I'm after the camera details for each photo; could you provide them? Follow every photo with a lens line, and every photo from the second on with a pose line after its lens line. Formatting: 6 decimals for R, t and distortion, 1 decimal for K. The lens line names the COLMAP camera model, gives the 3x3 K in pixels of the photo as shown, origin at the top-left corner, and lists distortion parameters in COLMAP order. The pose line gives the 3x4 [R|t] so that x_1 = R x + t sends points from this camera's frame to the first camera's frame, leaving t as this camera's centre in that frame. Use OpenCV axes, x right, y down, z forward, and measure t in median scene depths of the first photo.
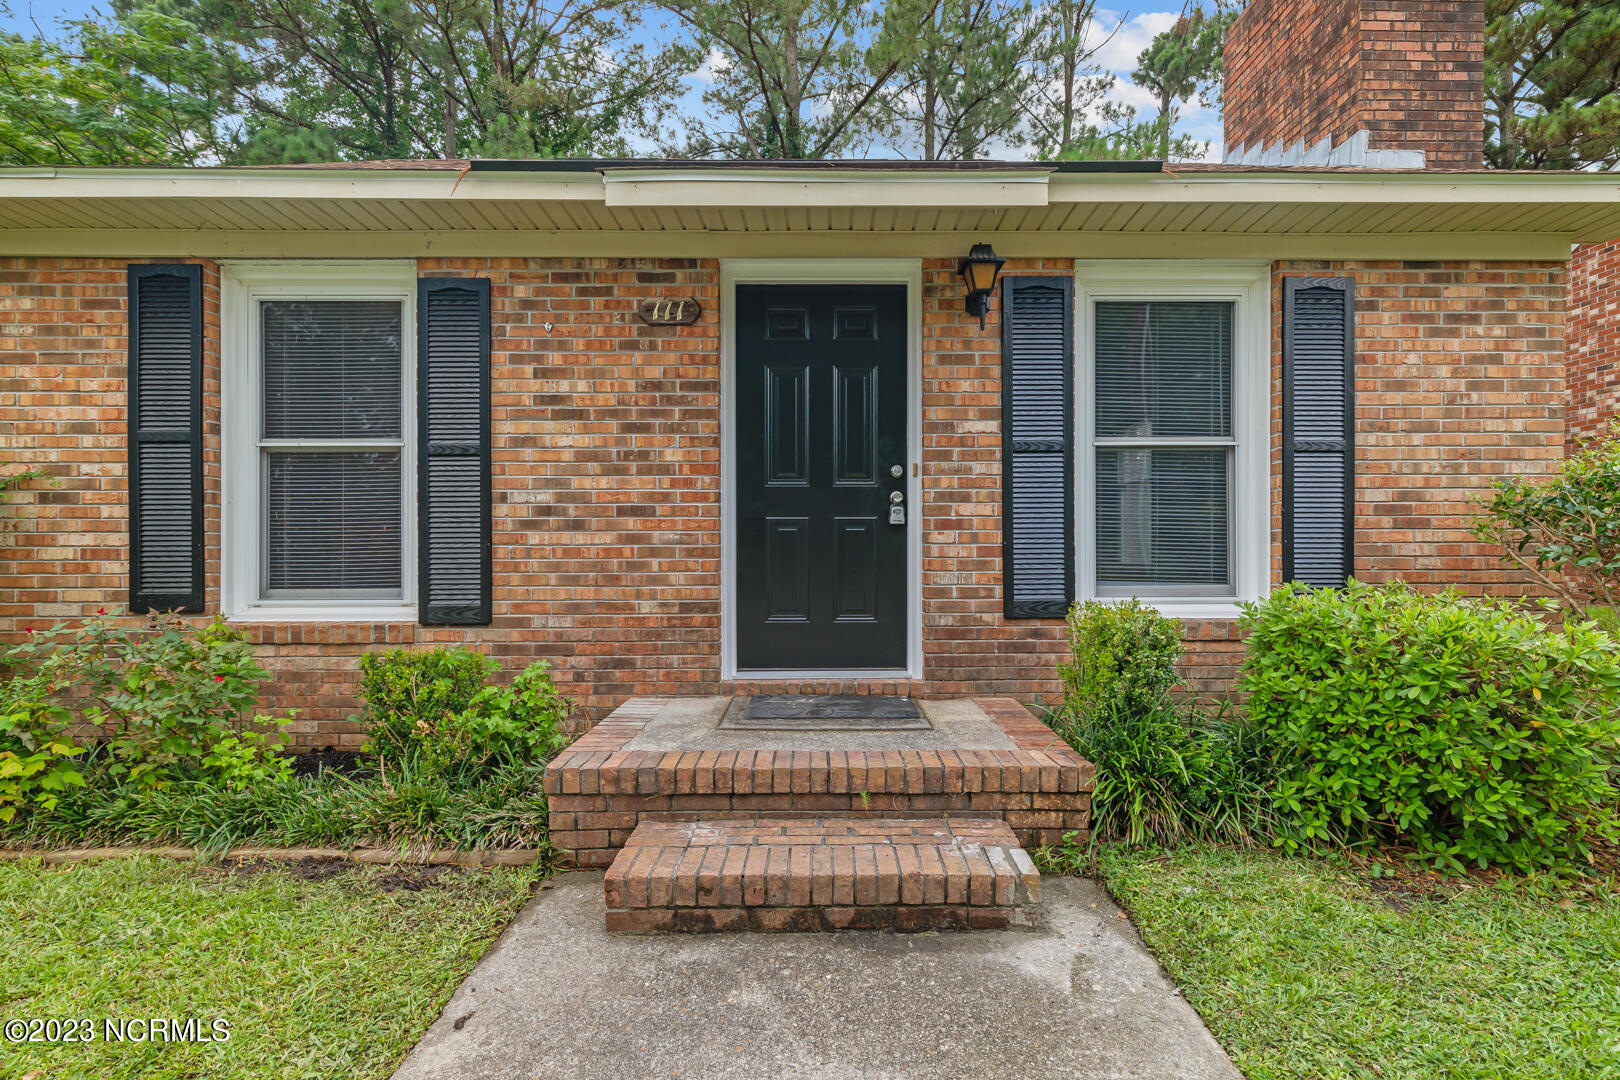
lens RADIAL K [[755.3, 0, 825.5], [0, 755.3, 539.1], [0, 0, 1]] dist [-0.001995, 0.000760]
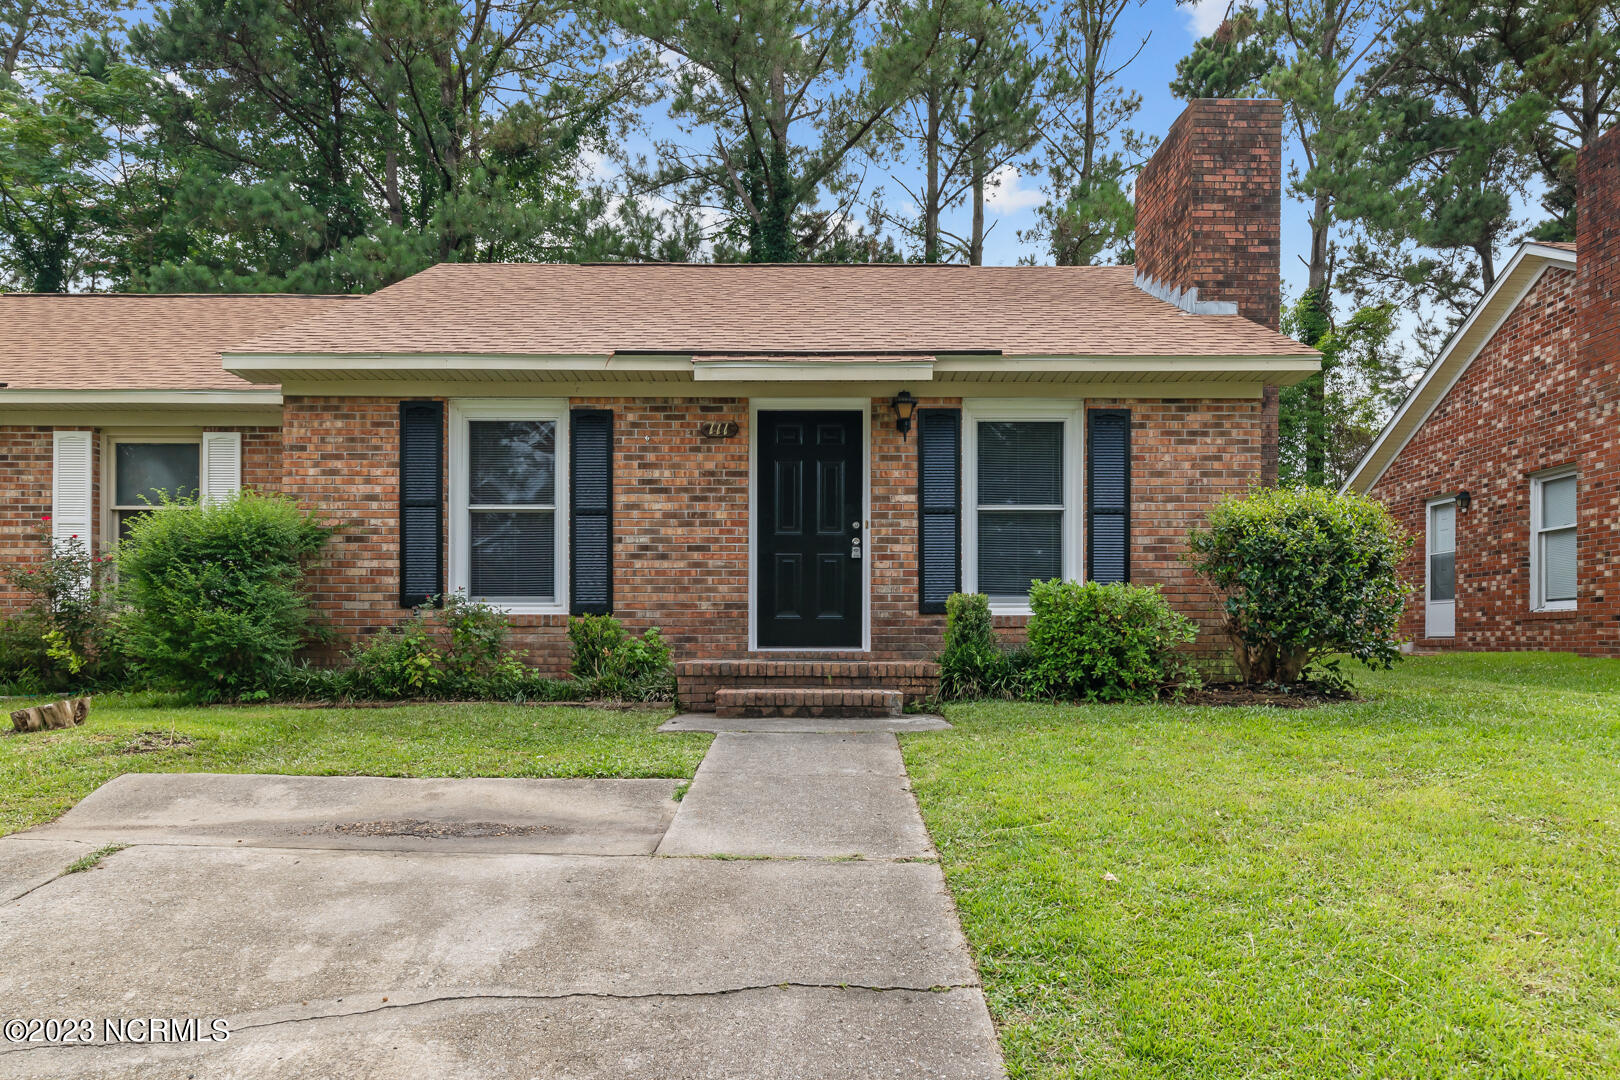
lens RADIAL K [[1026.4, 0, 800.1], [0, 1026.4, 636.9], [0, 0, 1]] dist [0.004624, -0.001299]
pose [[0.999897, 0.004131, -0.013721, 0.005674], [-0.004183, 0.999984, -0.003724, 0.166248], [0.013705, 0.003781, 0.999899, -1.266191]]
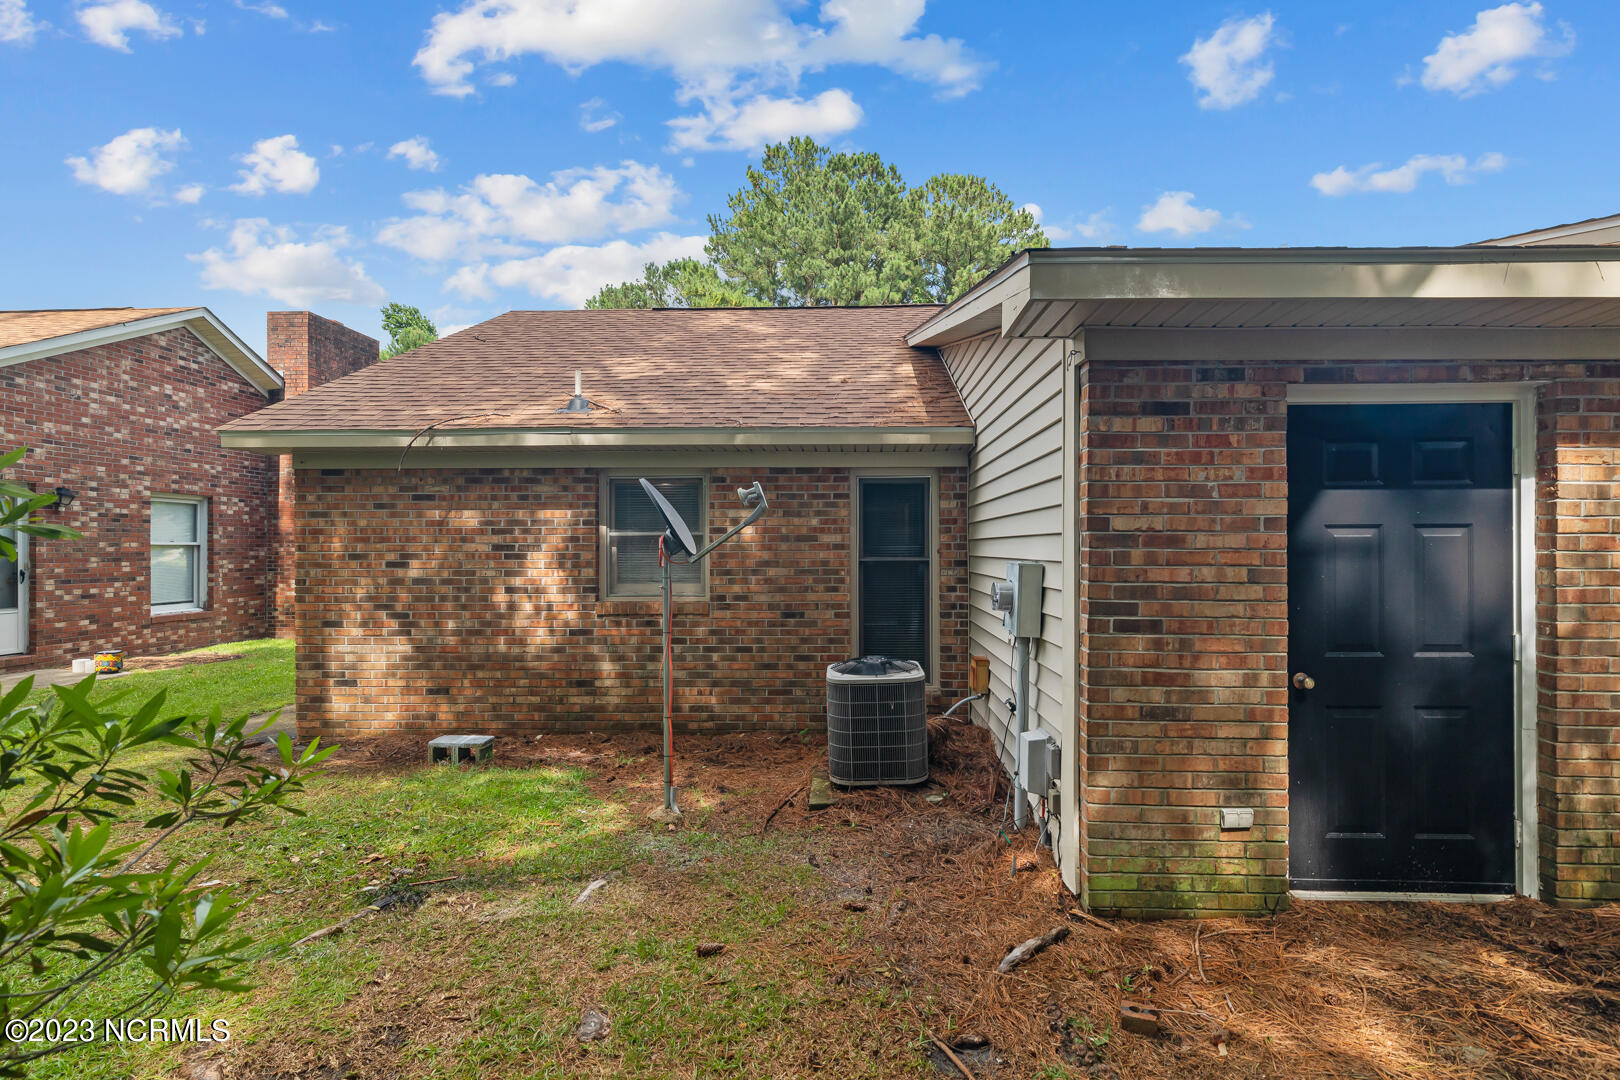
lens RADIAL K [[754.1, 0, 827.1], [0, 754.1, 548.3], [0, 0, 1]] dist [0.010642, -0.002491]
pose [[-0.999354, 0.004883, 0.035609, -0.230348], [0.004864, 0.999988, -0.000644, -0.187713], [-0.035612, -0.000470, -0.999366, 5.114770]]
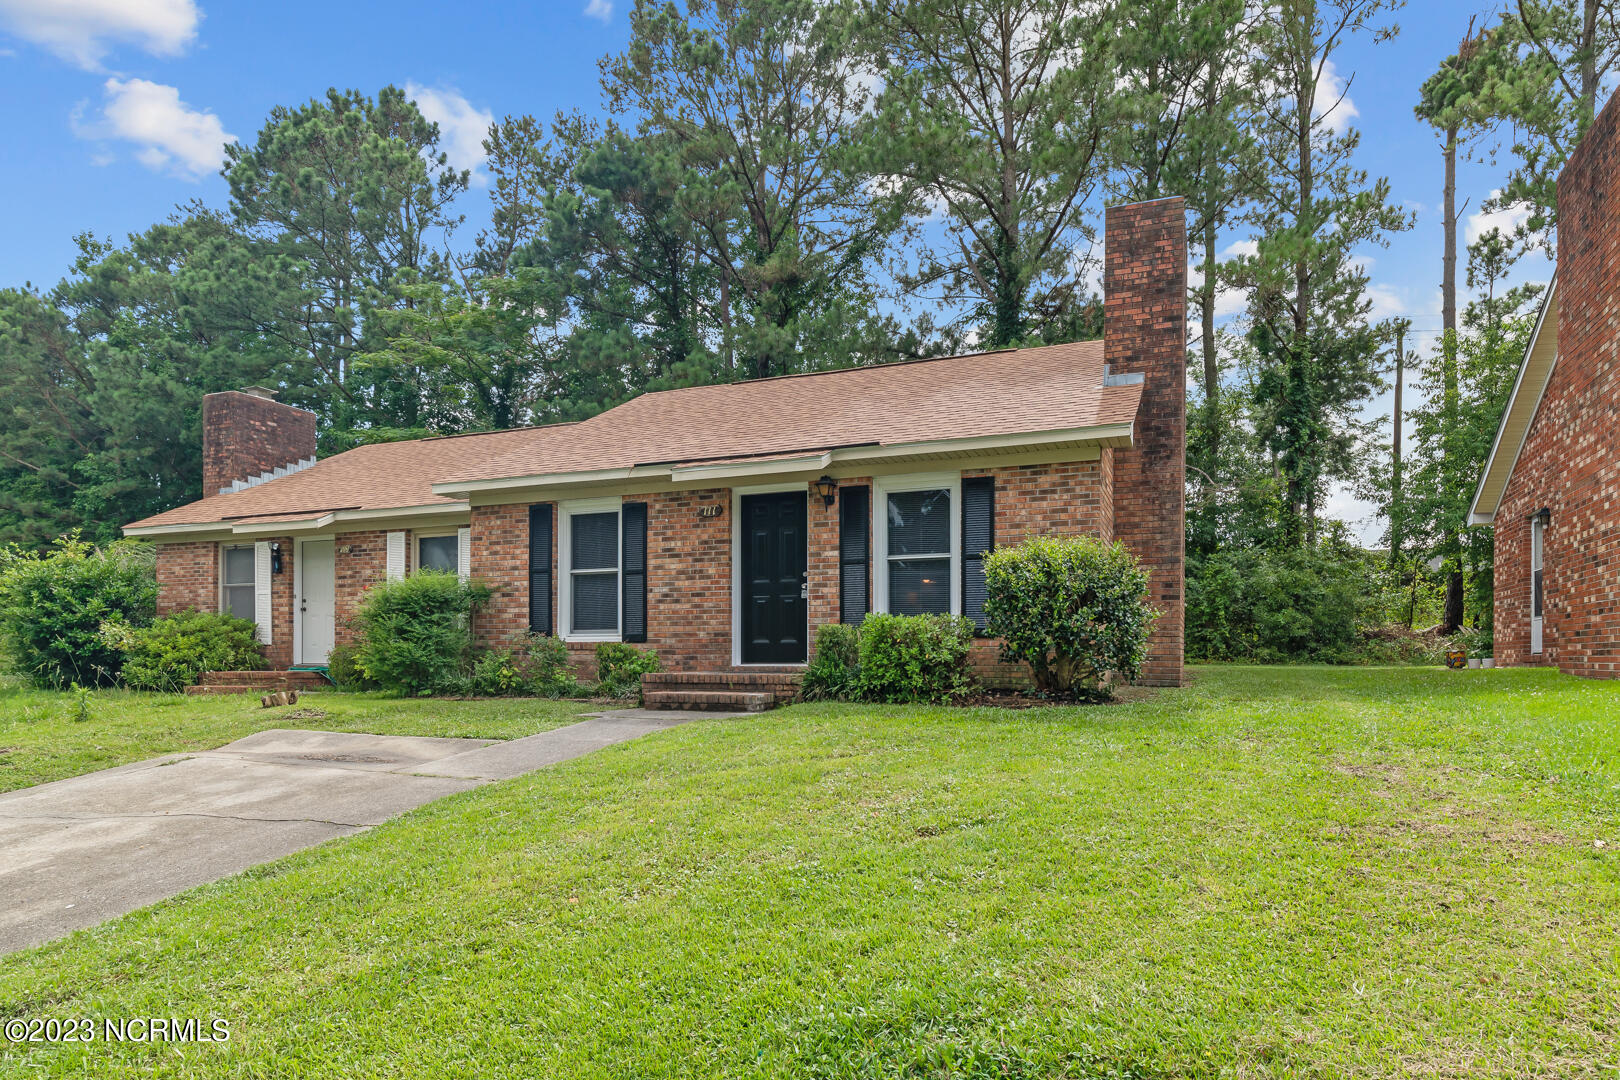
lens RADIAL K [[911.7, 0, 848.9], [0, 911.7, 651.8], [0, 0, 1]] dist [0.000392, -0.003653]
pose [[0.930838, -0.001523, -0.365429, 1.253192], [-0.001225, 0.999973, -0.007288, 0.164995], [0.365430, 0.007232, 0.930811, -1.522906]]
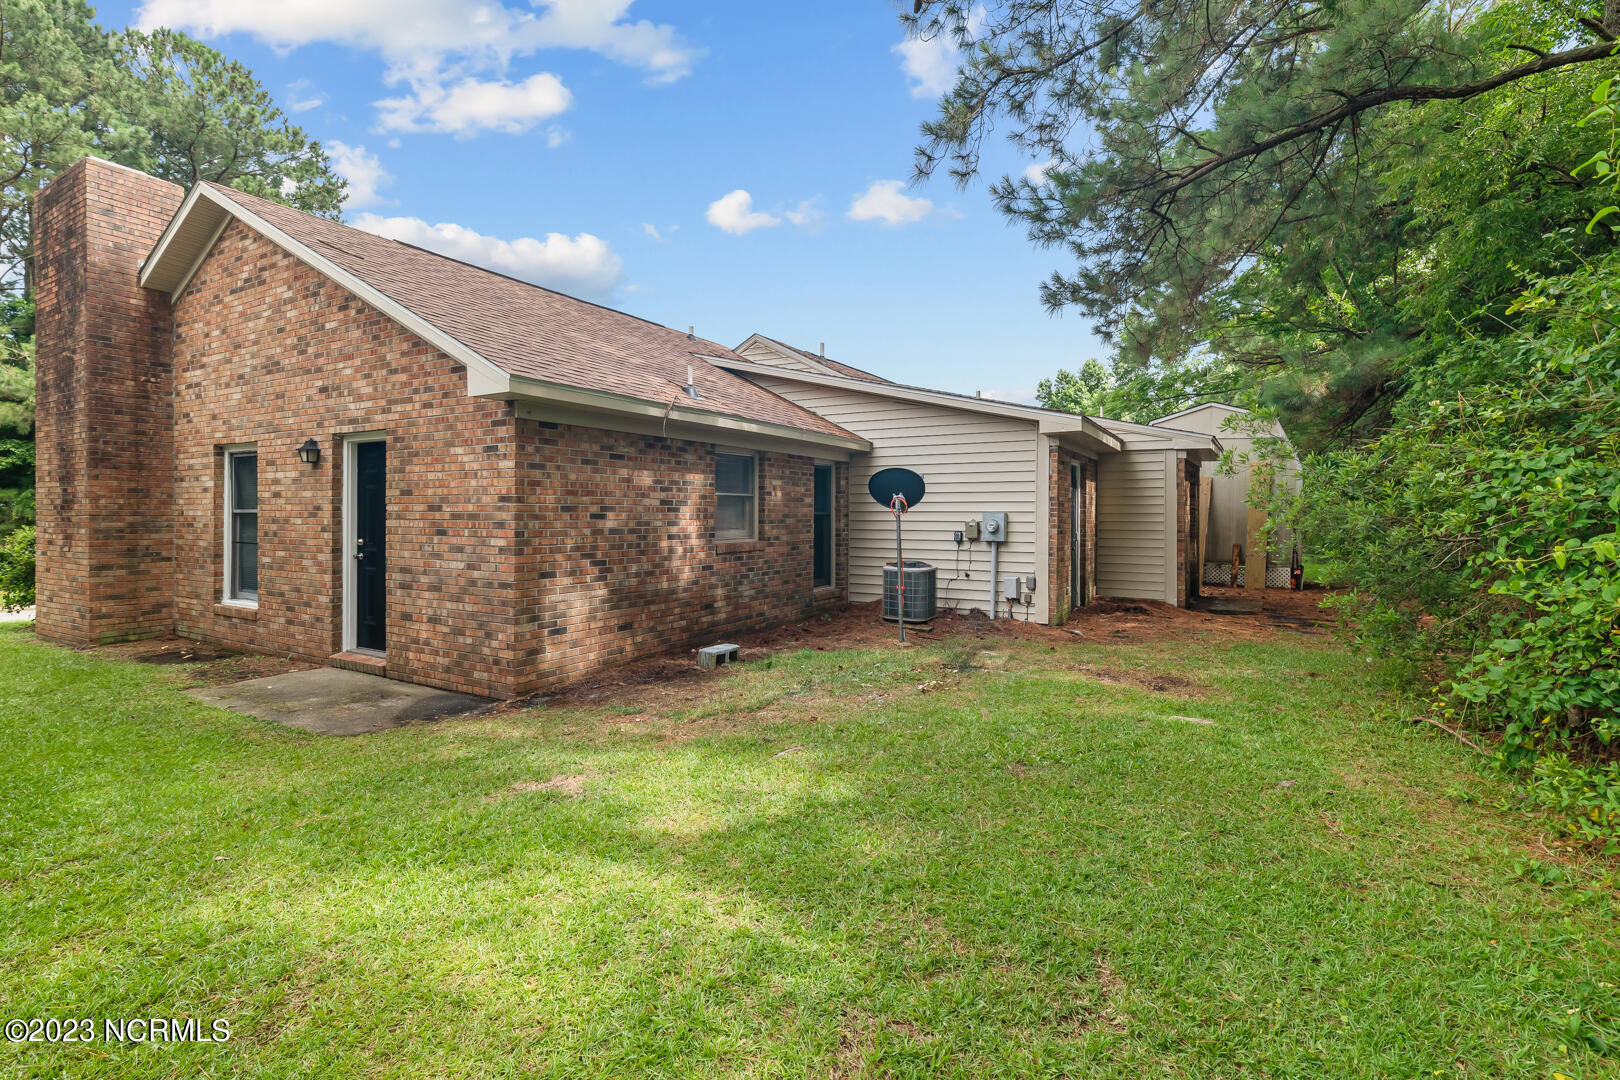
lens RADIAL K [[754.1, 0, 816.6], [0, 754.1, 514.7], [0, 0, 1]] dist [0.010642, -0.002491]
pose [[-0.508341, 0.002175, -0.861153, 2.010282], [-0.001993, 0.999991, 0.003702, -0.169917], [0.861154, 0.003599, -0.508332, 4.868308]]
